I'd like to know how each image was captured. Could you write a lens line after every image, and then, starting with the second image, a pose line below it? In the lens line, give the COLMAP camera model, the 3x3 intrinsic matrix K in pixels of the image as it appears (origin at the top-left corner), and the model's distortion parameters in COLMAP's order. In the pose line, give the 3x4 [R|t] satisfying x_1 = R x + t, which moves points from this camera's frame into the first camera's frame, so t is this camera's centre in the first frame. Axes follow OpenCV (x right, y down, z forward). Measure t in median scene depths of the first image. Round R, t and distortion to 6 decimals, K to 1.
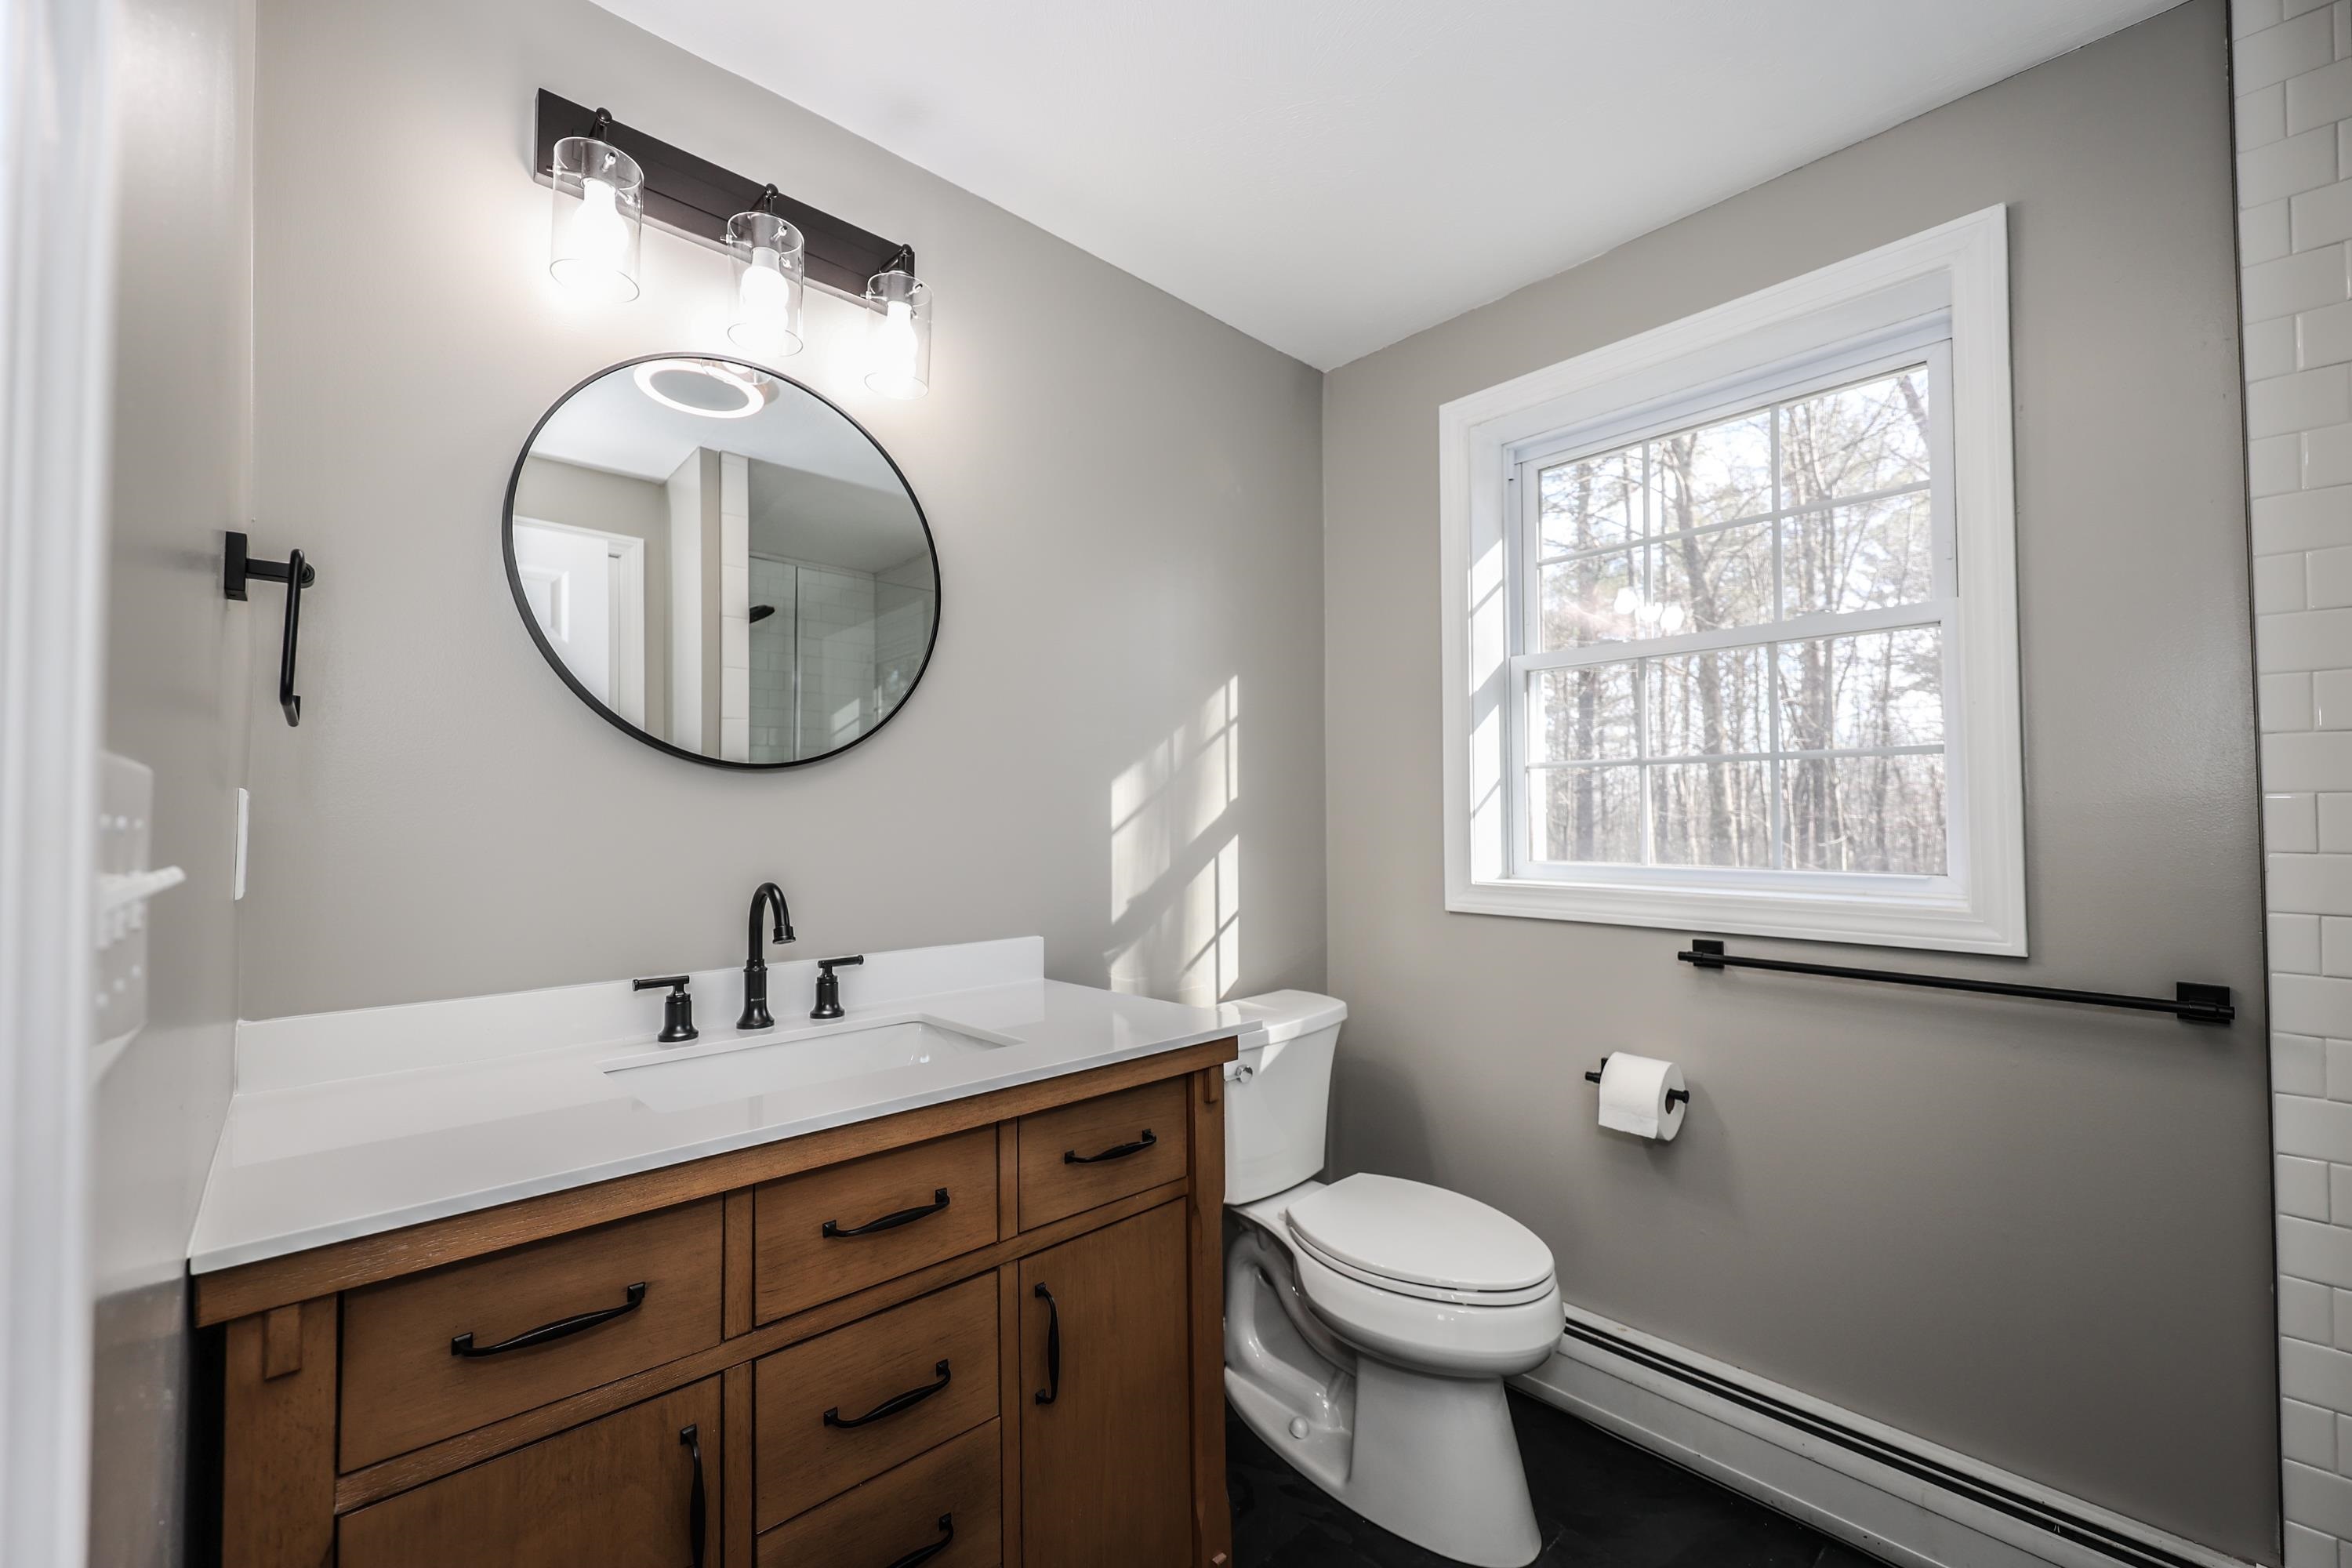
lens RADIAL K [[957.2, 0, 1177.2], [0, 957.2, 787.7], [0, 0, 1]] dist [0.000648, 0.000186]
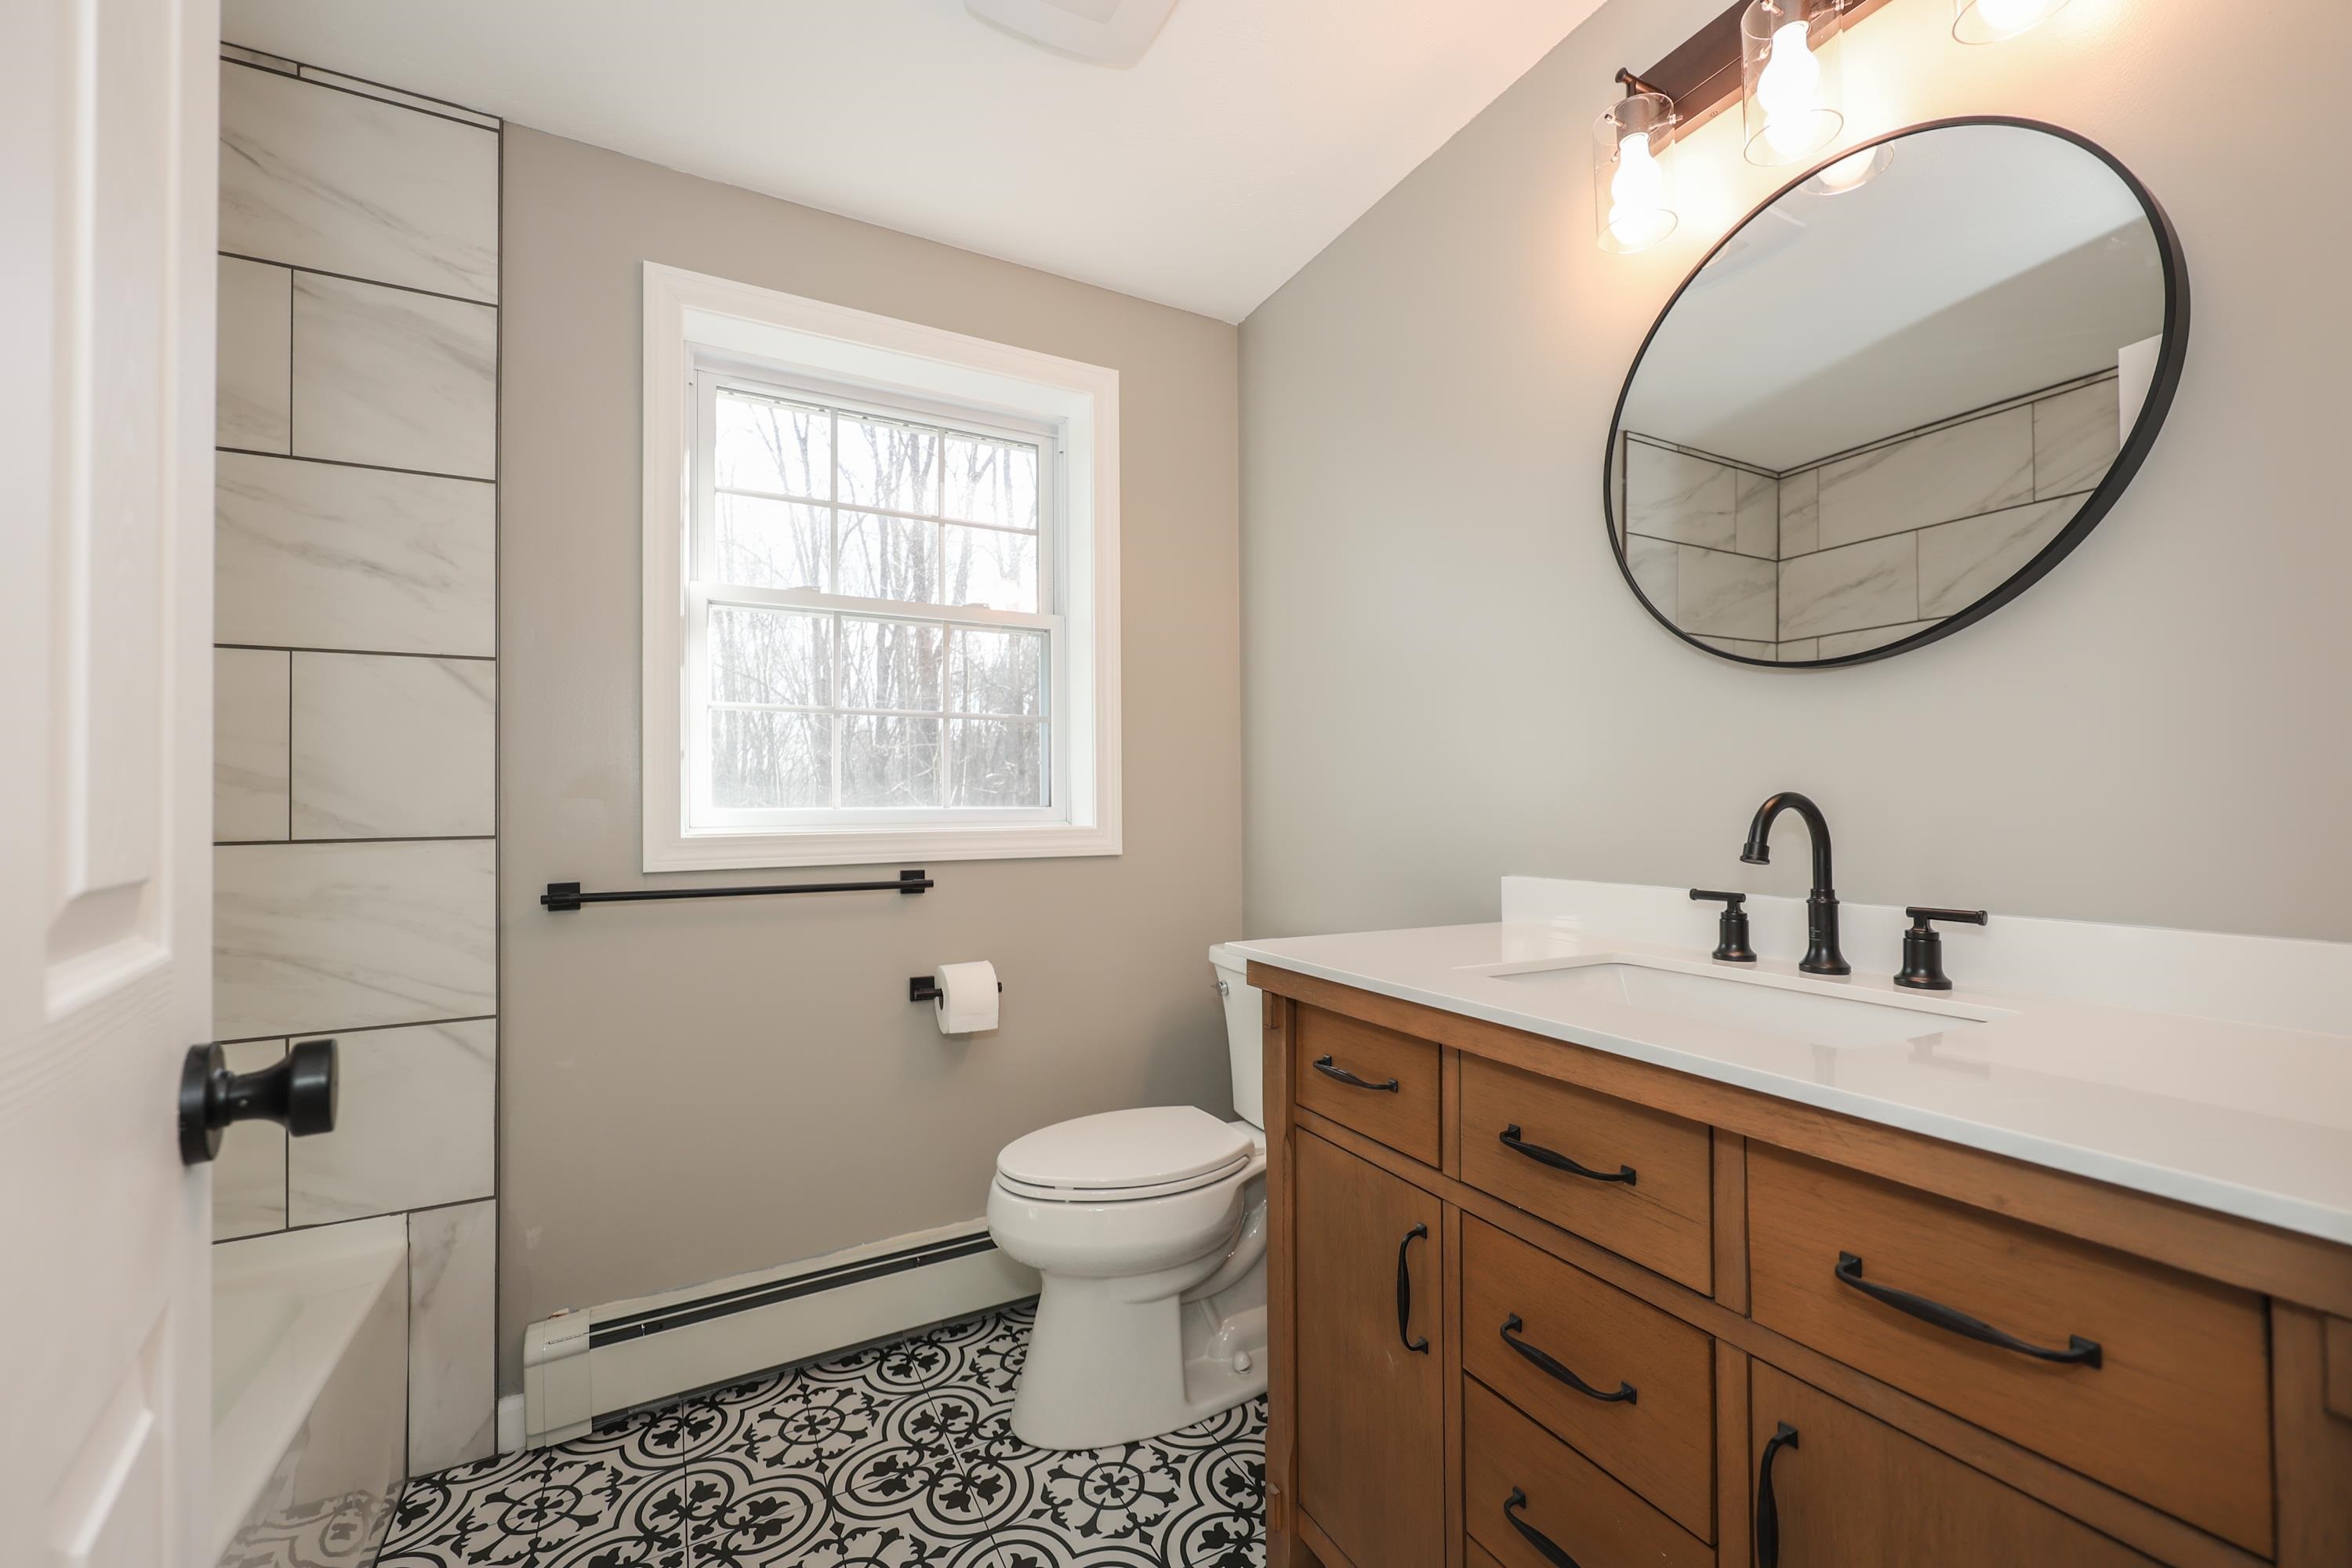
lens RADIAL K [[957.2, 0, 1177.2], [0, 957.2, 787.7], [0, 0, 1]] dist [0.000648, 0.000186]
pose [[-0.208701, 0.005941, -0.977961, 0.460887], [0.040171, 0.999190, -0.002503, 0.069960], [0.977154, -0.039808, -0.208771, 0.617723]]
